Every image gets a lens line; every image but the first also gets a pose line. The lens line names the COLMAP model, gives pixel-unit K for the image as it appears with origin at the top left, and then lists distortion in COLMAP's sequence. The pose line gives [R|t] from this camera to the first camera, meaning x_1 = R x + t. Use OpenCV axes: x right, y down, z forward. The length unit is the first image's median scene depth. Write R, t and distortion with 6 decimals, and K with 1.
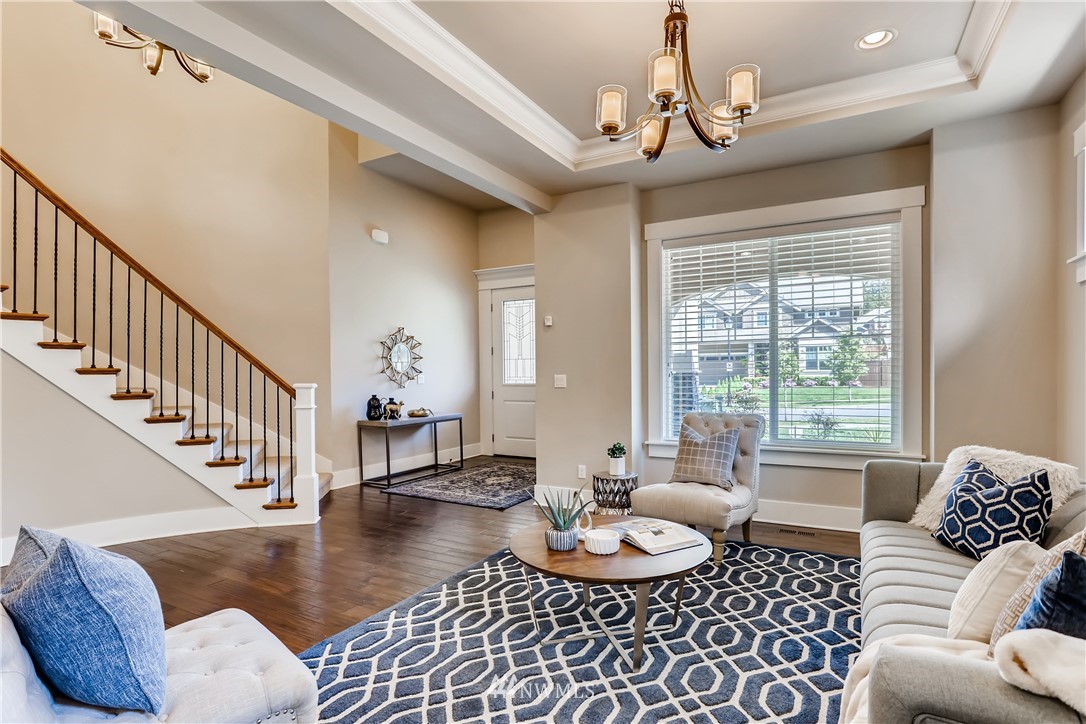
lens RADIAL K [[549.5, 0, 544.2], [0, 549.5, 369.0], [0, 0, 1]] dist [-0.024249, 0.000215]
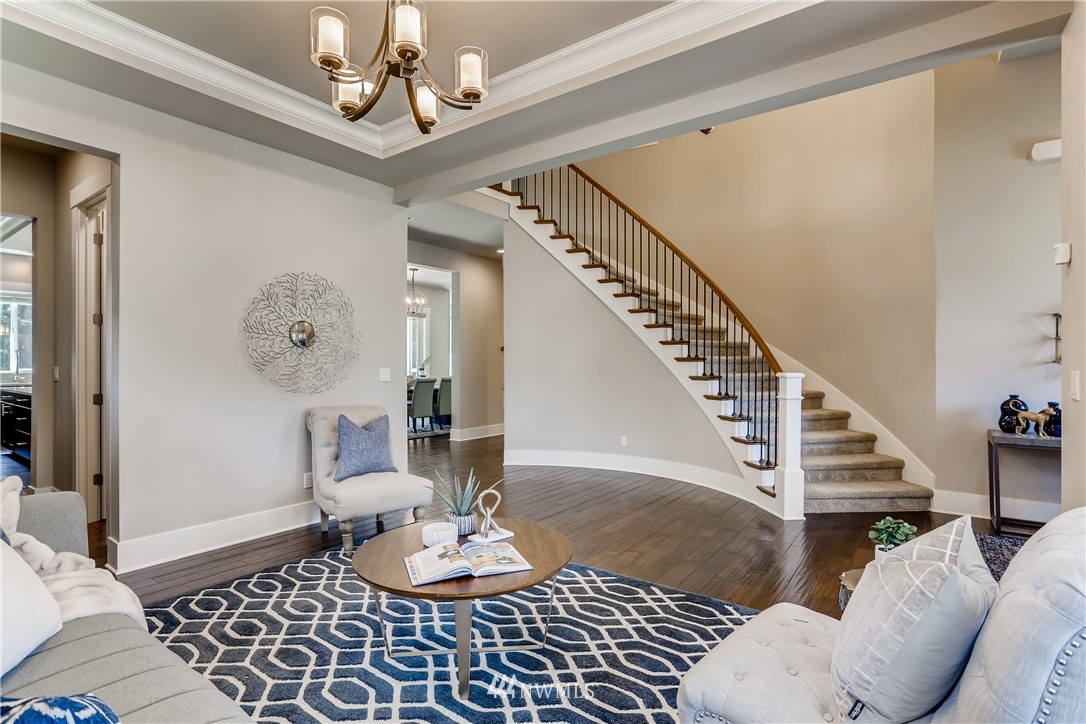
lens RADIAL K [[532.5, 0, 543.6], [0, 532.5, 364.1], [0, 0, 1]] dist [-0.029874, 0.012809]
pose [[-0.117742, 0.011280, -0.992980, 0.705623], [0.008743, 0.999909, 0.010322, -0.005492], [0.993006, -0.007467, -0.117830, 0.886476]]
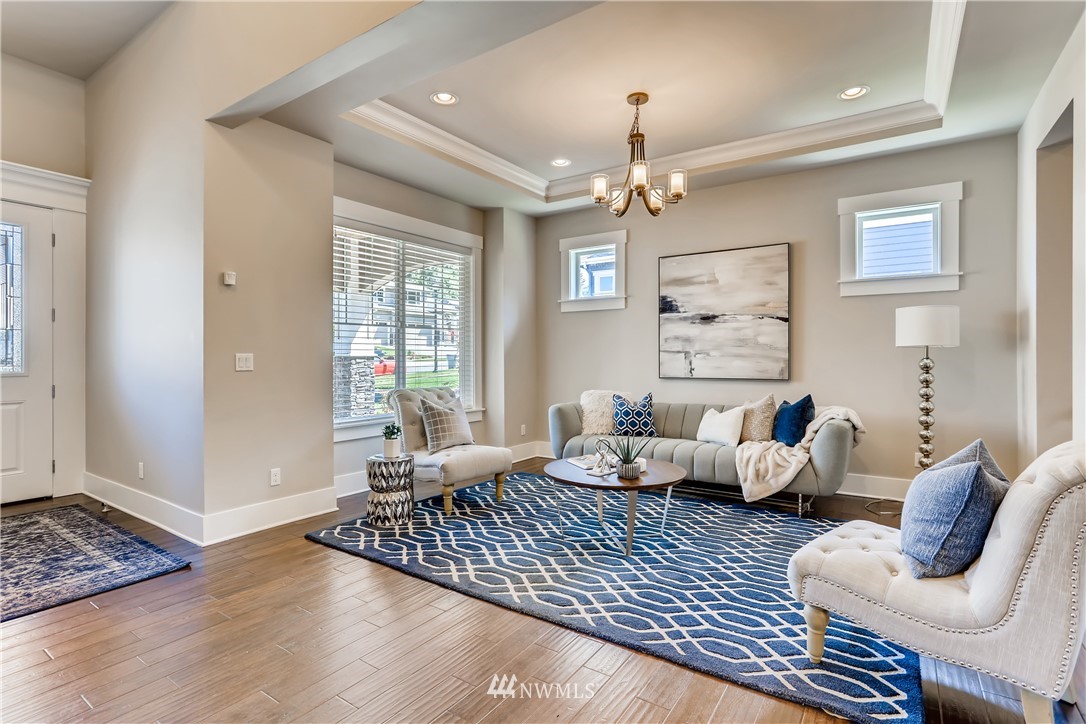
lens RADIAL K [[524.0, 0, 543.0], [0, 524.0, 362.0], [0, 0, 1]] dist [-0.012959, 0.000859]
pose [[0.082828, 0.001777, 0.996562, -0.888187], [-0.005830, 0.999982, -0.001298, 0.028083], [-0.996547, -0.005702, 0.082837, 0.766203]]
